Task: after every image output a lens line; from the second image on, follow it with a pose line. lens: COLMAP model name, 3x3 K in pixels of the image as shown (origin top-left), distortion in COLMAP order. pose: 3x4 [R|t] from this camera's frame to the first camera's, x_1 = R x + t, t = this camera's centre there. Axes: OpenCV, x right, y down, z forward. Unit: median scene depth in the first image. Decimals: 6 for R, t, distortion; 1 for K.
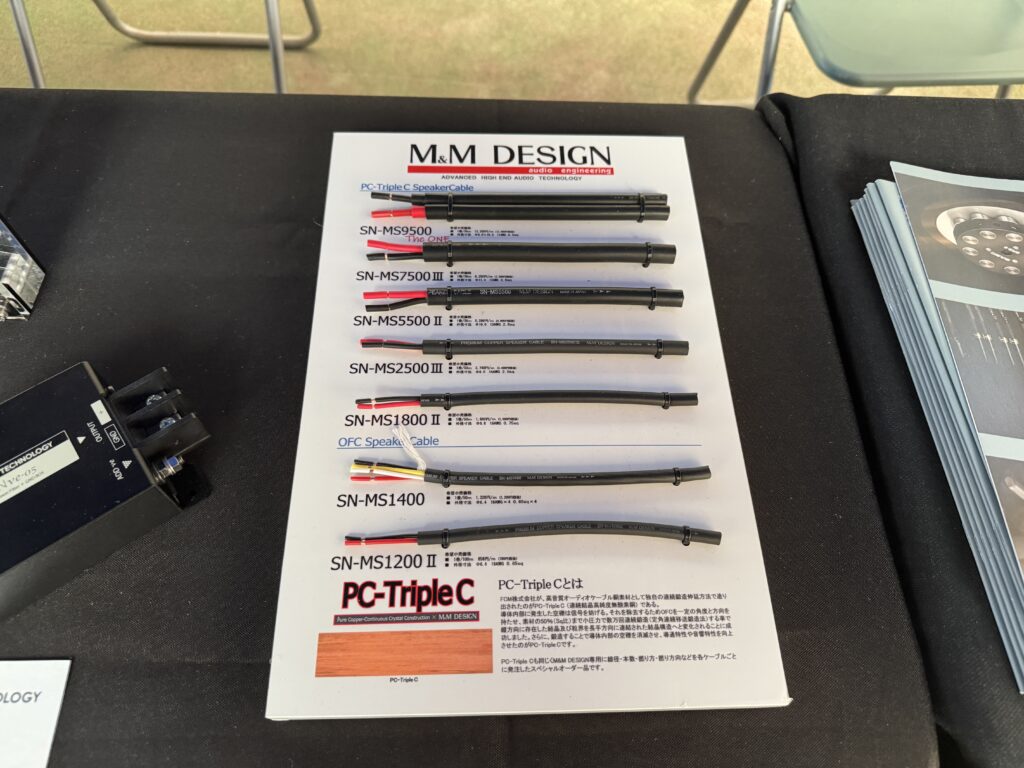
lens RADIAL K [[709.5, 0, 510.0], [0, 709.5, 393.2], [0, 0, 1]] dist [0.022287, -0.040242]
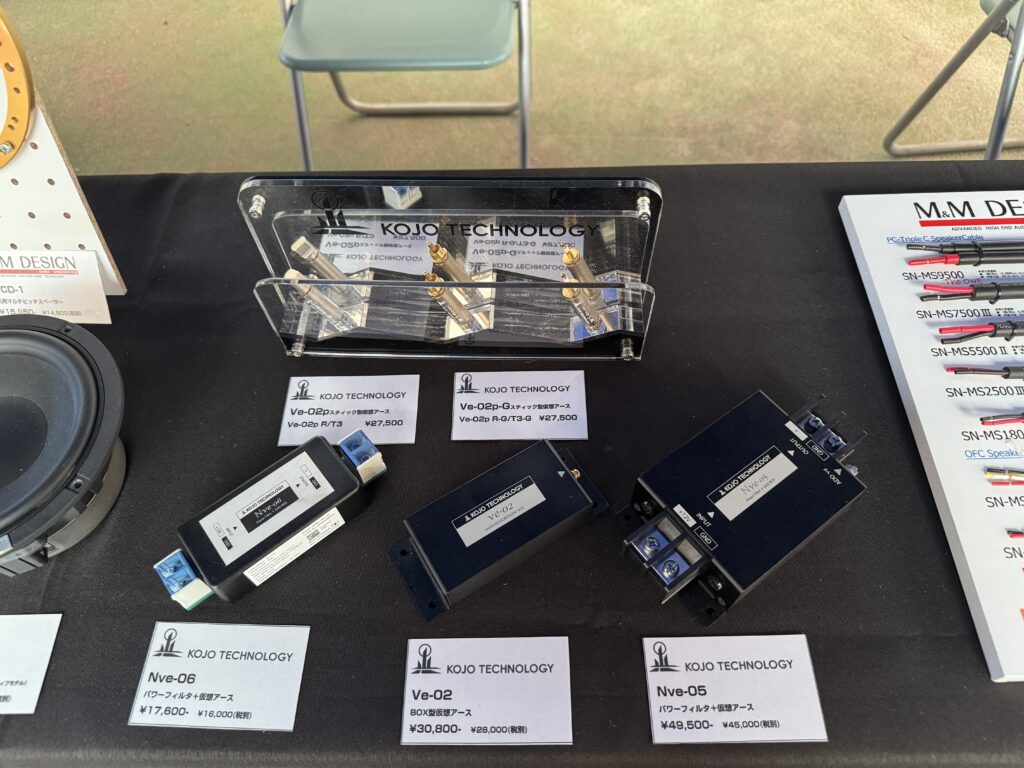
lens RADIAL K [[709.5, 0, 562.6], [0, 709.5, 394.2], [0, 0, 1]] dist [0.022287, -0.040242]
pose [[0.998060, -0.023854, -0.057504, -0.159953], [0.020400, 0.997995, -0.059916, 0.005229], [0.058818, 0.058627, 0.996546, -0.042891]]
